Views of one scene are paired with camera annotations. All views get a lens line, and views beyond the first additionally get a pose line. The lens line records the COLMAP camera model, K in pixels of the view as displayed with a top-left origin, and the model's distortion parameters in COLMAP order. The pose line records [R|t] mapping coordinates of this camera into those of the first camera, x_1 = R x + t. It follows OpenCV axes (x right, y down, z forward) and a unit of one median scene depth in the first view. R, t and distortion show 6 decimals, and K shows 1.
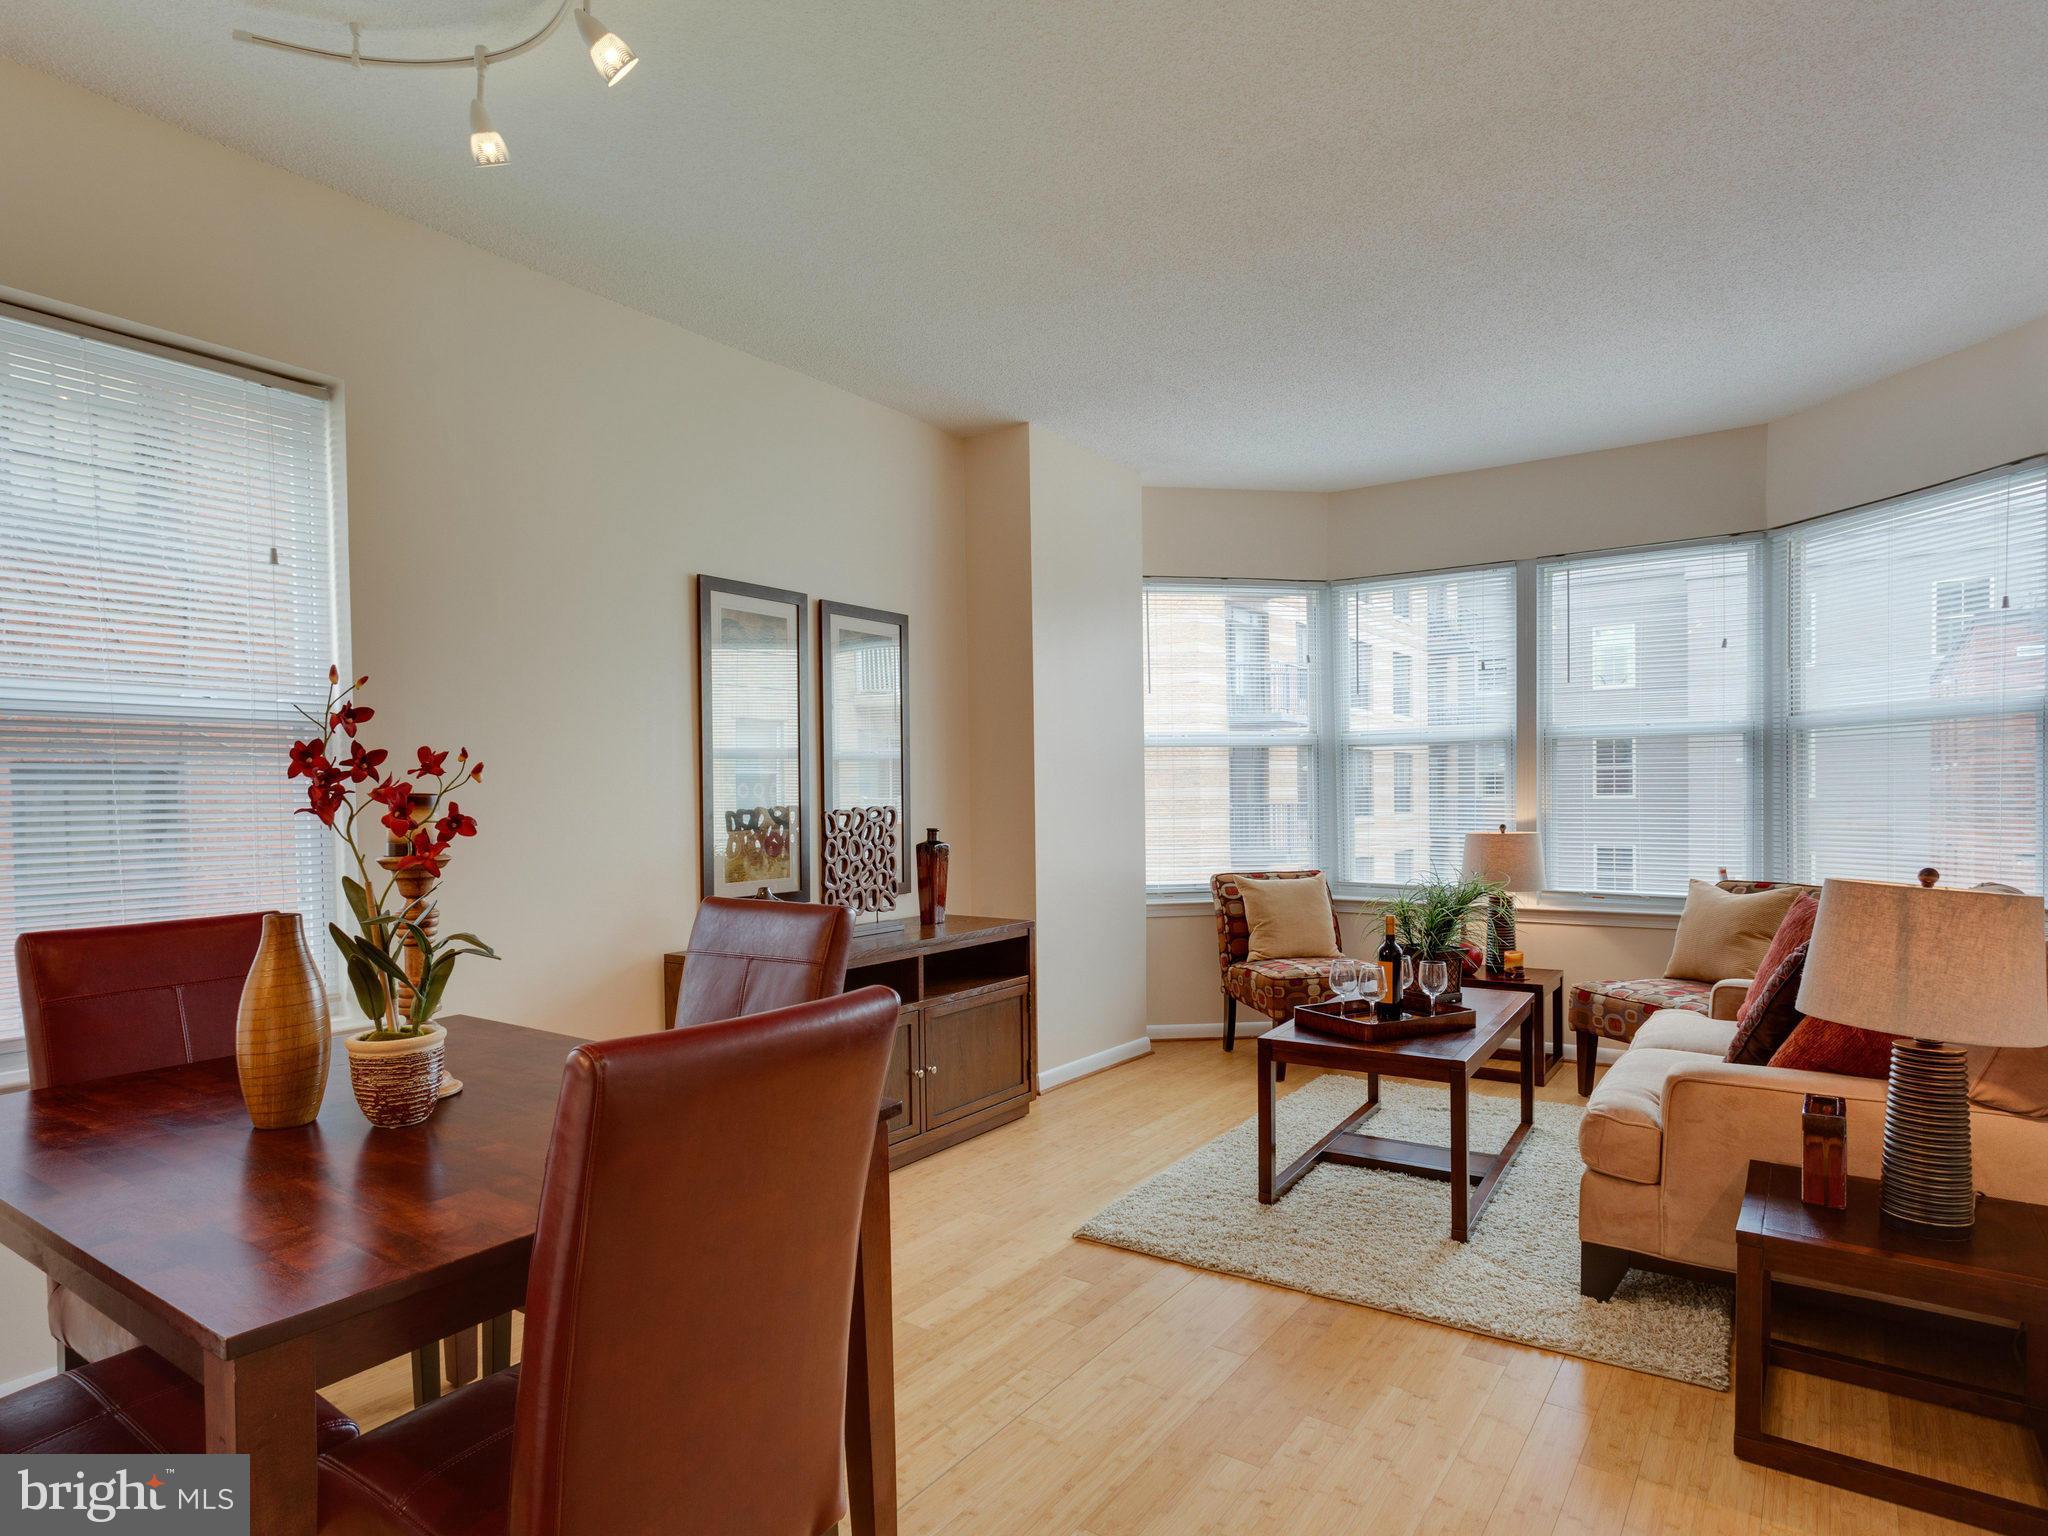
lens RADIAL K [[1149.7, 0, 988.7], [0, 1149.7, 820.2], [0, 0, 1]] dist [0.003433, 0.001814]
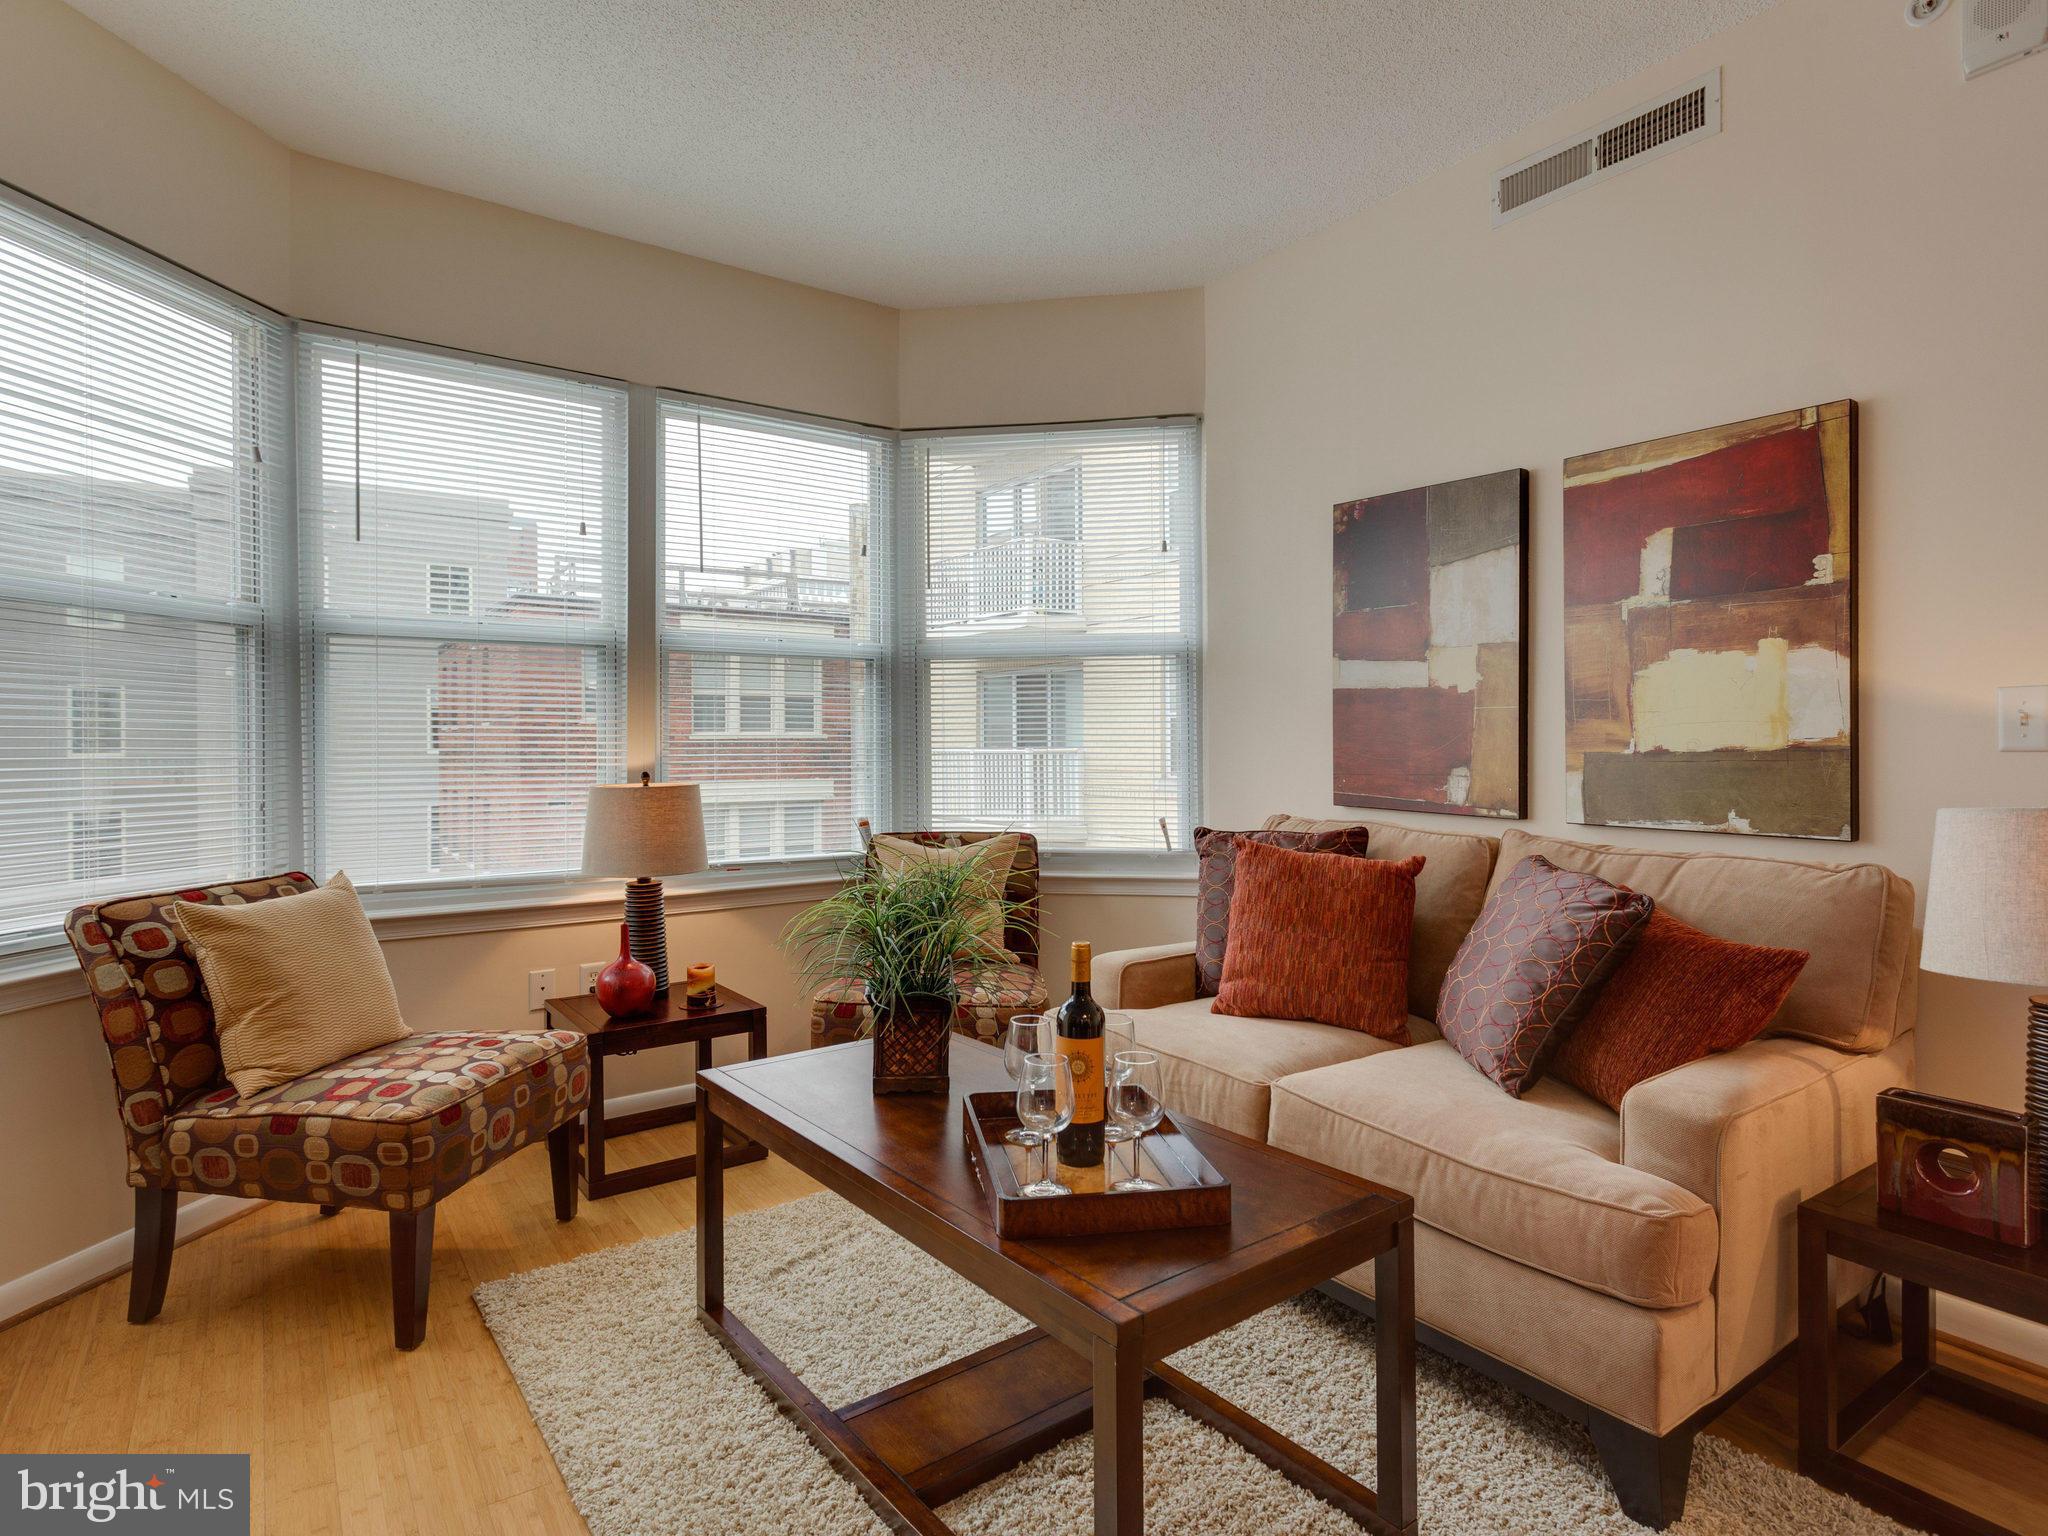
lens RADIAL K [[1105.8, 0, 1026.5], [0, 1105.8, 737.8], [0, 0, 1]] dist [-0.004410, 0.003764]
pose [[0.326898, 0.013748, 0.944960, -0.084009], [0.021257, 0.999534, -0.021896, 0.002672], [-0.944820, 0.027245, 0.326454, 0.640768]]
